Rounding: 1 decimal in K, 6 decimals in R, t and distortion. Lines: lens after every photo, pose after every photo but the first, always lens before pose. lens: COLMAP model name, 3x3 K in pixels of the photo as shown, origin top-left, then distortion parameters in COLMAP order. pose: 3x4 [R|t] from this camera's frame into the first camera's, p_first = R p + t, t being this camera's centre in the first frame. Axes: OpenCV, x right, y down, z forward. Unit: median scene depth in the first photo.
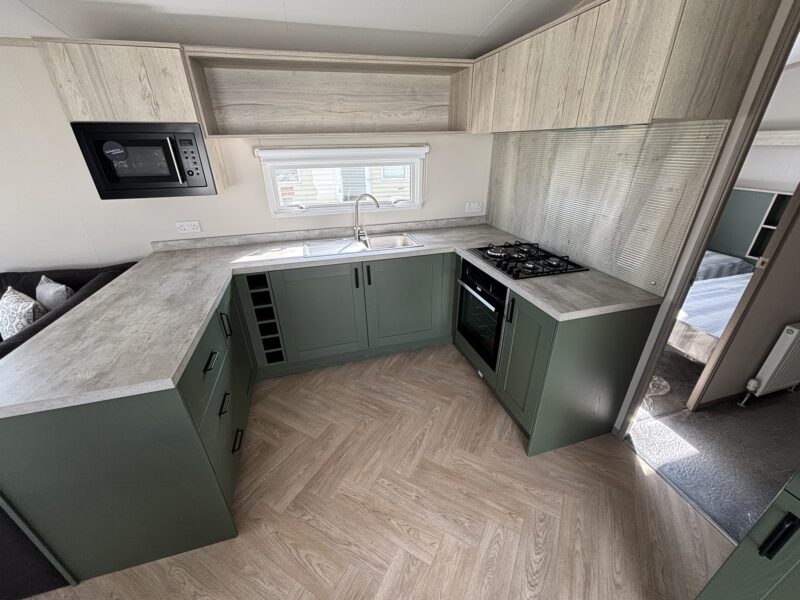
lens RADIAL K [[320.9, 0, 403.2], [0, 320.9, 299.7], [0, 0, 1]] dist [-0.001045, -0.000383]
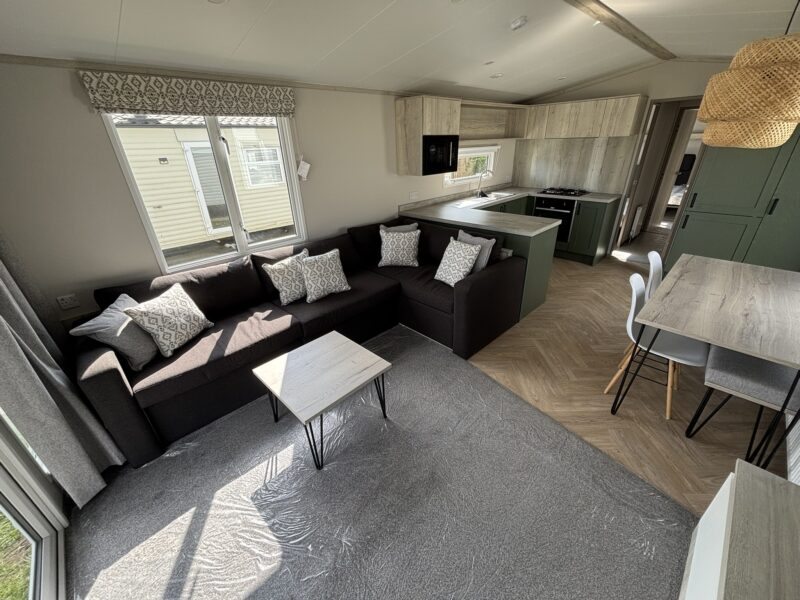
lens RADIAL K [[322.1, 0, 400.0], [0, 322.1, 300.0], [0, 0, 1]] dist [-0.003065, 0.000596]
pose [[0.879627, -0.223082, 0.420108, -1.788940], [0.226483, 0.973087, 0.042507, 0.256228], [-0.418284, 0.057757, 0.906478, -0.554334]]
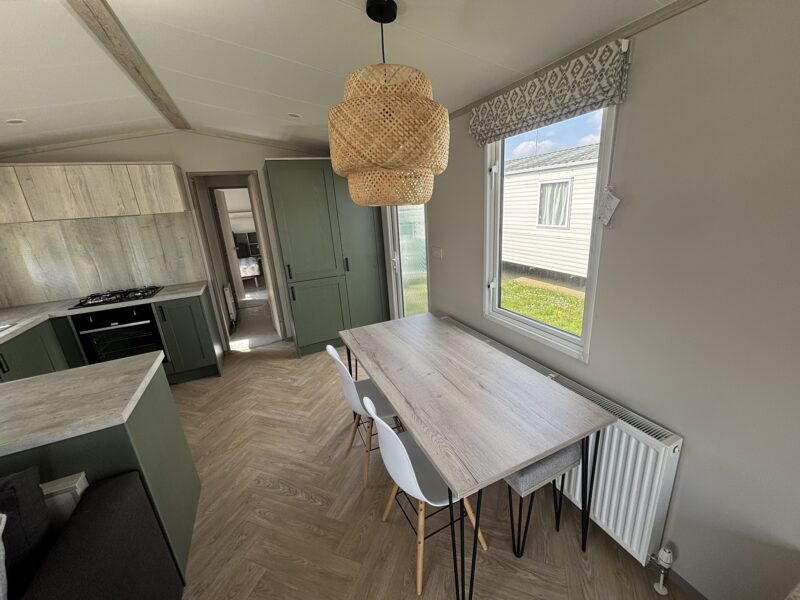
lens RADIAL K [[320.9, 0, 403.2], [0, 320.9, 299.7], [0, 0, 1]] dist [-0.001045, -0.000383]
pose [[-0.156347, -0.261775, 0.952381, -1.225894], [0.490709, 0.816232, 0.304910, 0.069731], [-0.857182, 0.515013, 0.000840, -0.102678]]
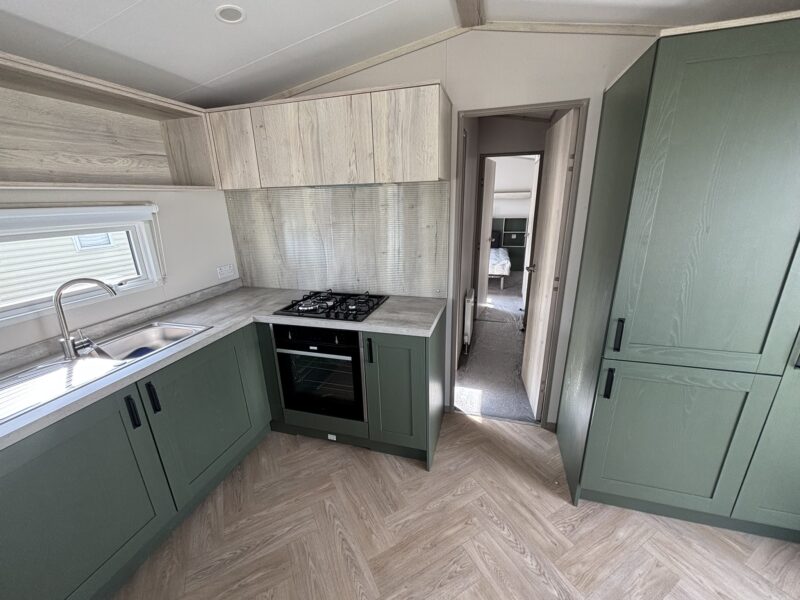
lens RADIAL K [[322.1, 0, 400.0], [0, 322.1, 300.0], [0, 0, 1]] dist [-0.003065, 0.000596]
pose [[0.537445, -0.252248, 0.804688, -0.330784], [0.385966, 0.921984, 0.031233, -0.092775], [-0.749788, 0.293796, 0.592875, 0.237269]]
